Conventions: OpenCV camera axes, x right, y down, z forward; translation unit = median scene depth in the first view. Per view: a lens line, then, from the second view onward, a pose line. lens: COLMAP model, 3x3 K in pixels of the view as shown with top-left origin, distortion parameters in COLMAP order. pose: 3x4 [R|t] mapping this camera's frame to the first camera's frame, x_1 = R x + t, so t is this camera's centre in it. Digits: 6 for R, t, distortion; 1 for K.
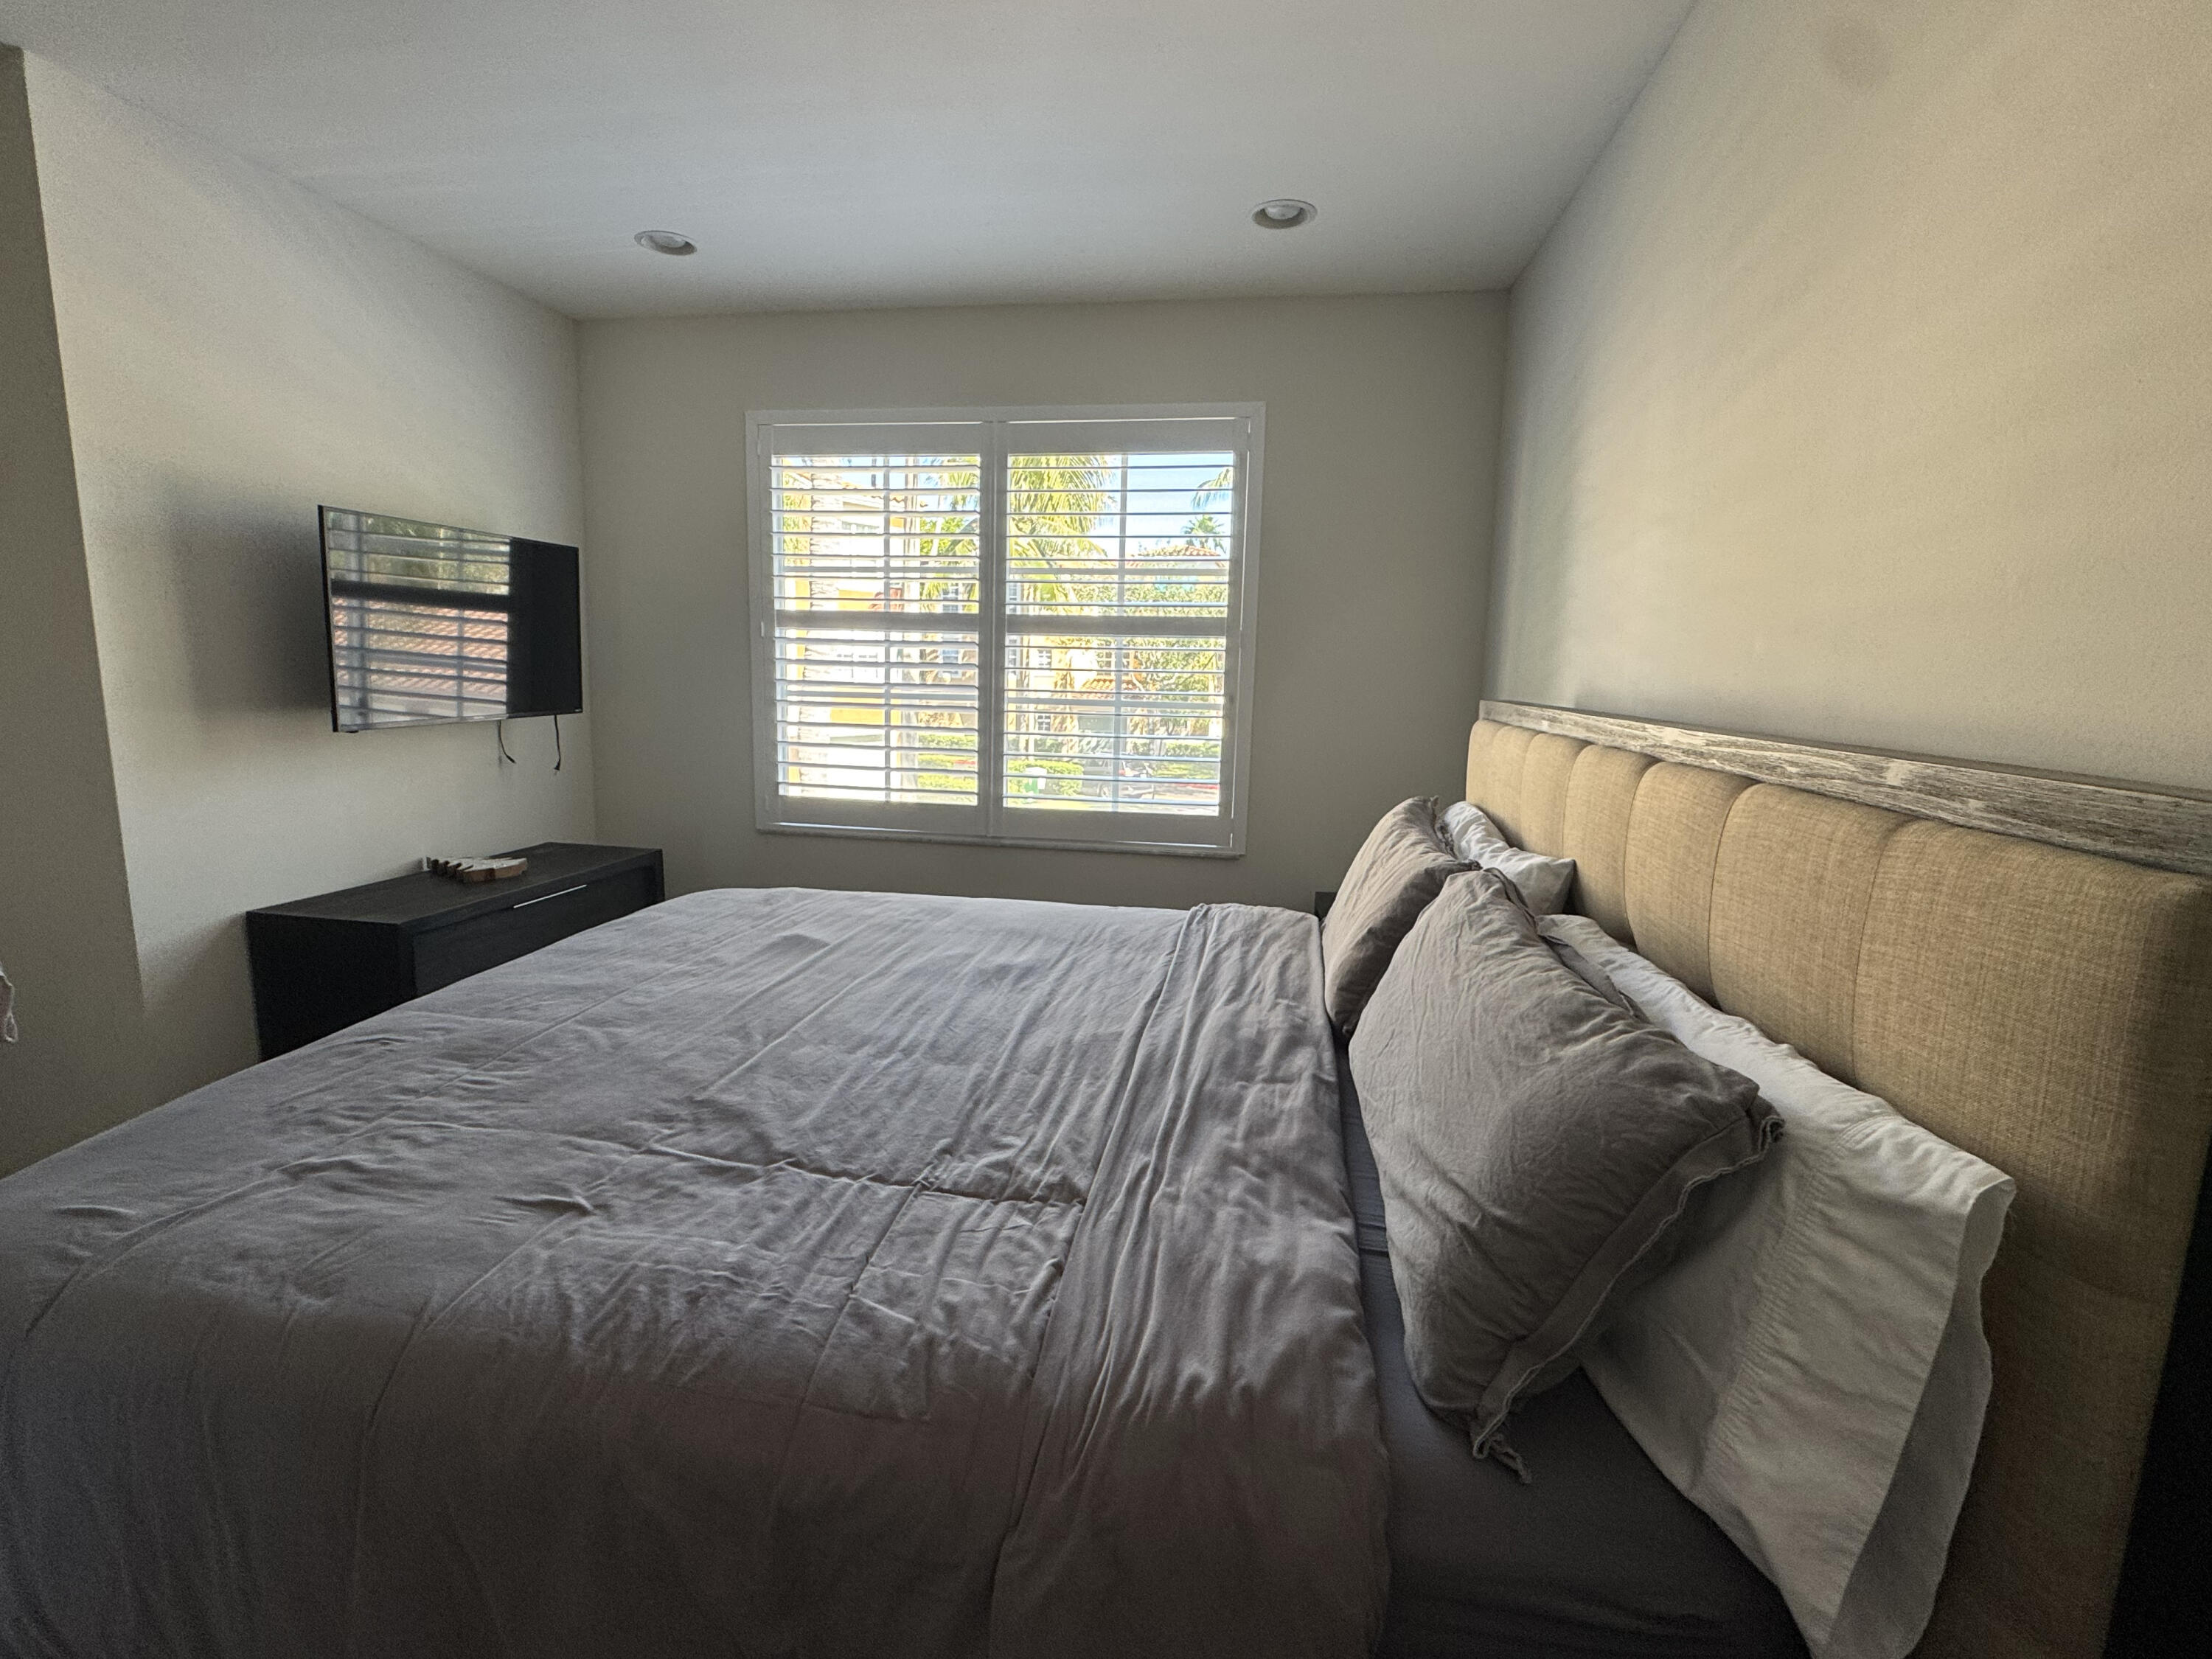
lens RADIAL K [[1024.2, 0, 1103.7], [0, 1024.2, 823.9], [0, 0, 1]] dist [-0.000805, 0.000539]
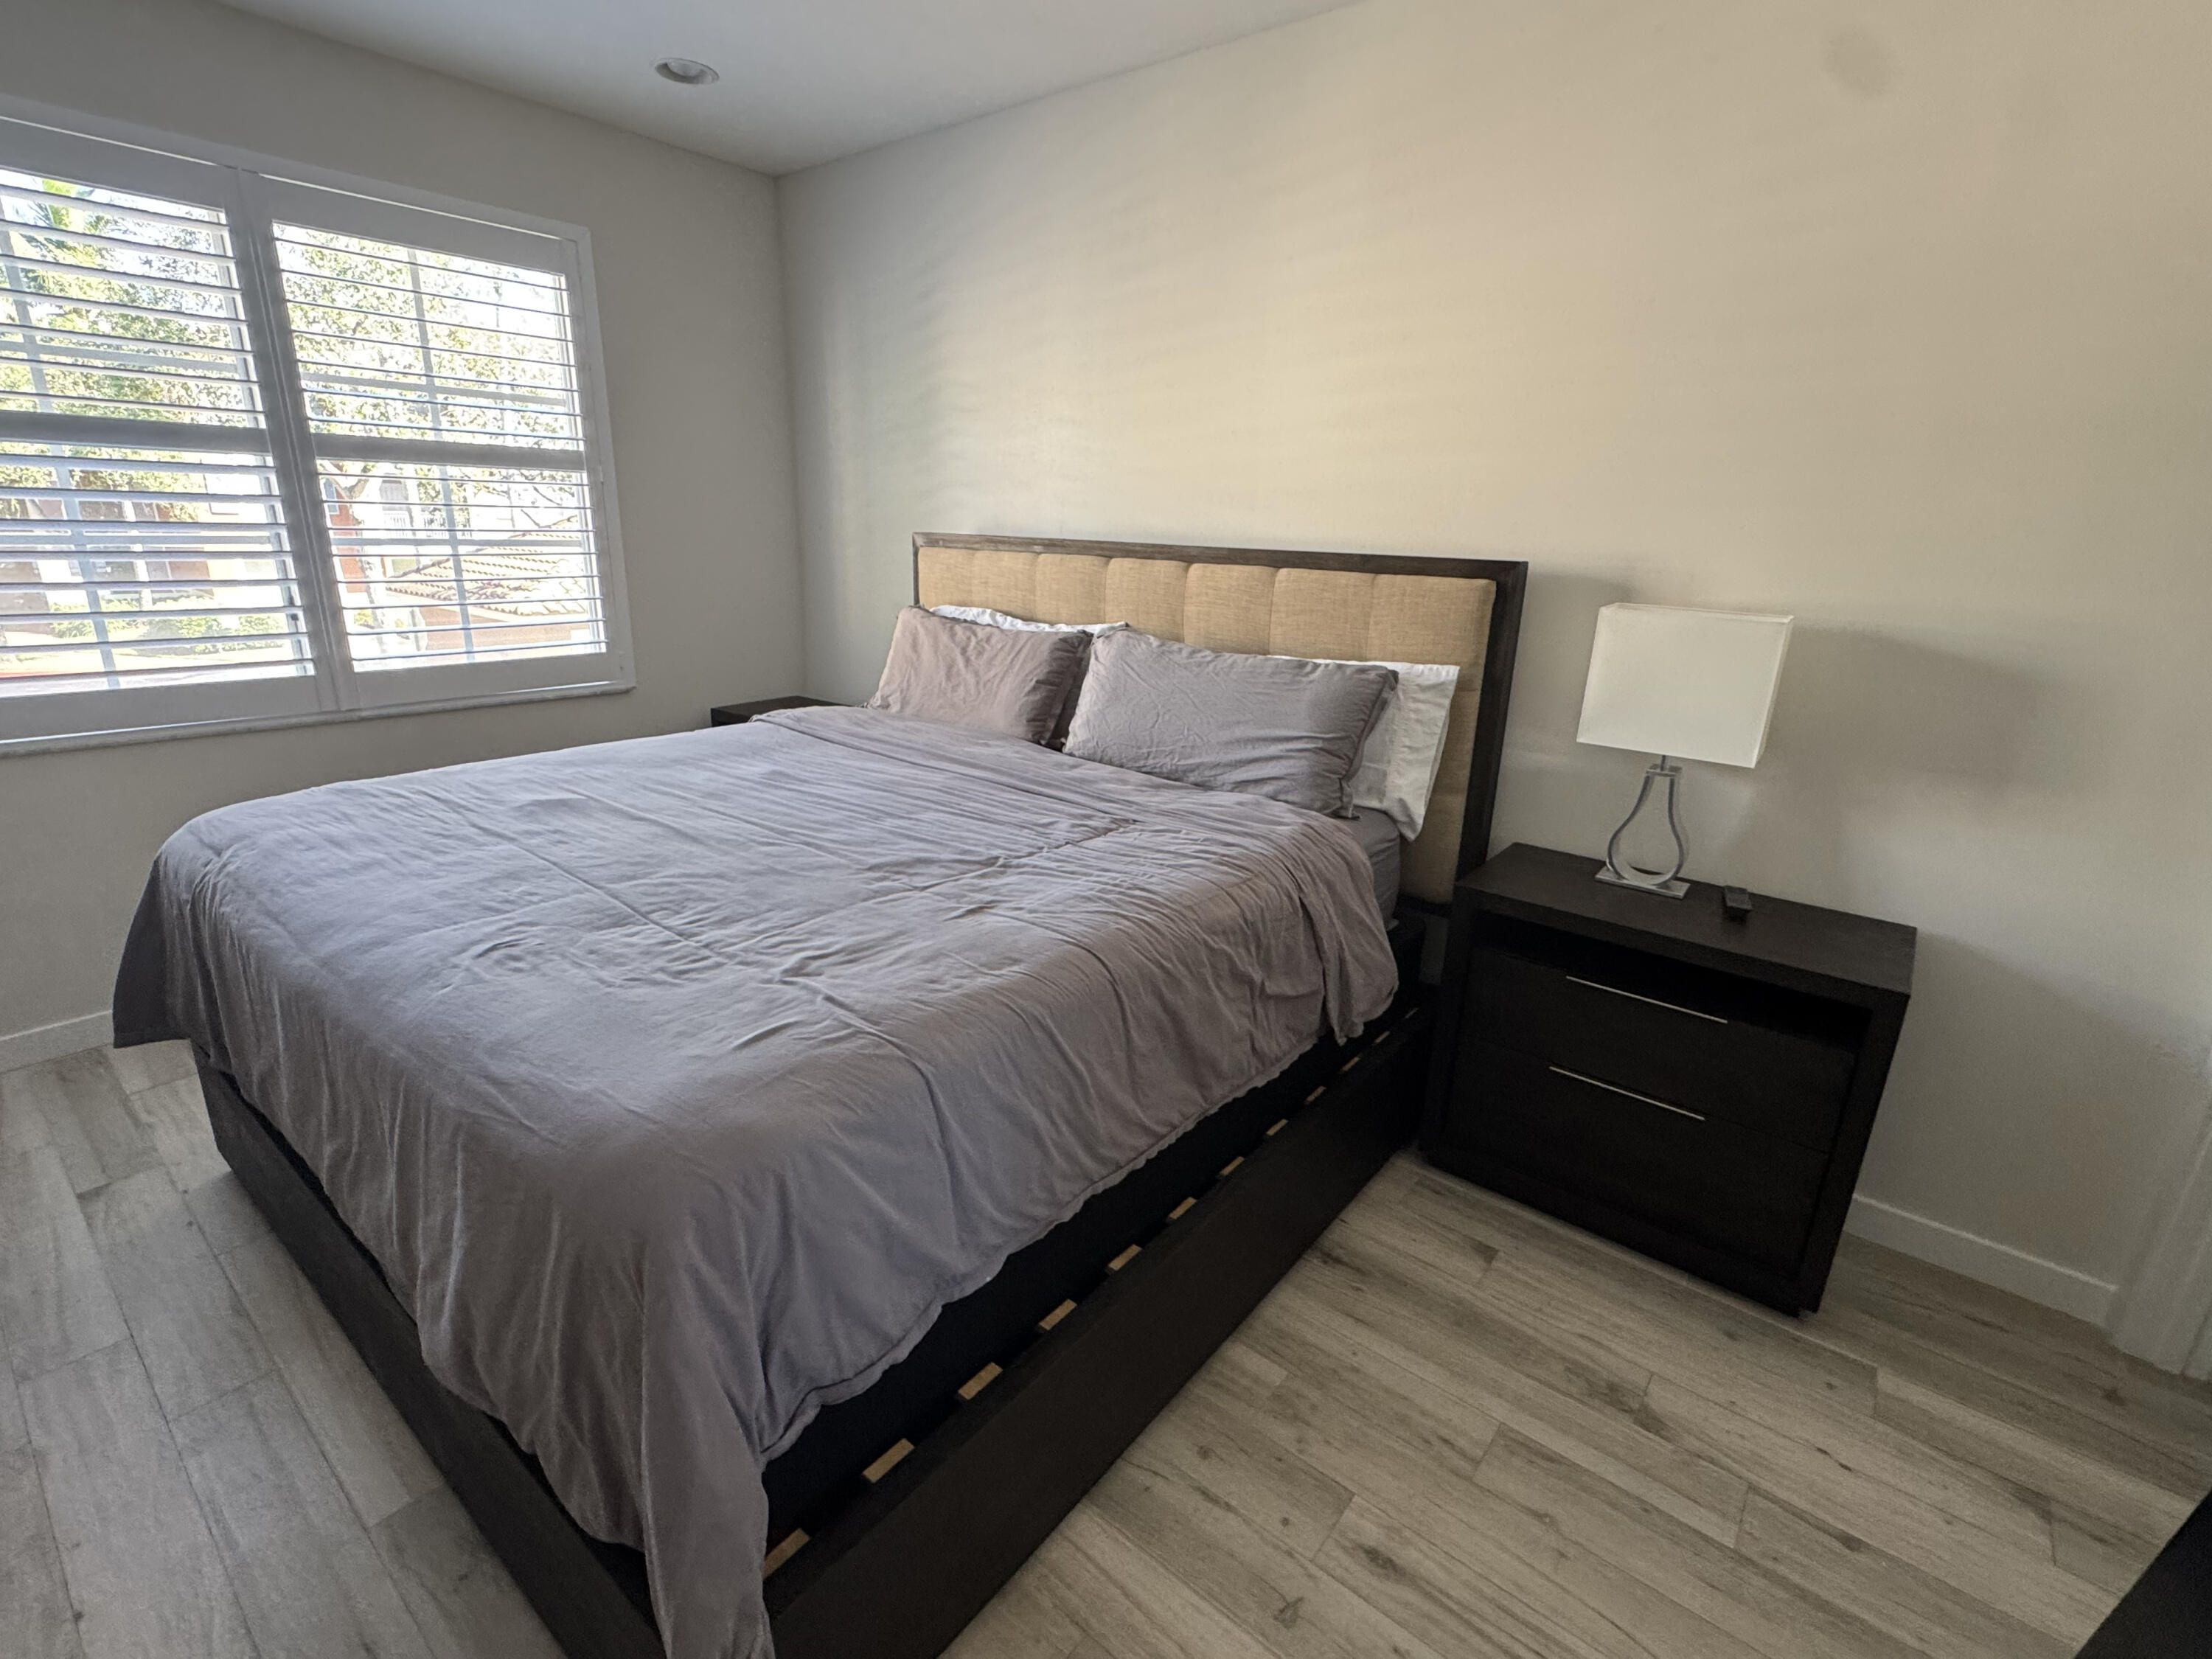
lens RADIAL K [[1024.2, 0, 1097.2], [0, 1024.2, 831.9], [0, 0, 1]] dist [-0.000805, 0.000539]
pose [[0.500505, -0.260372, 0.825652, -0.567593], [0.114665, 0.965237, 0.234882, -0.018839], [-0.858106, -0.022886, 0.512962, 0.039977]]
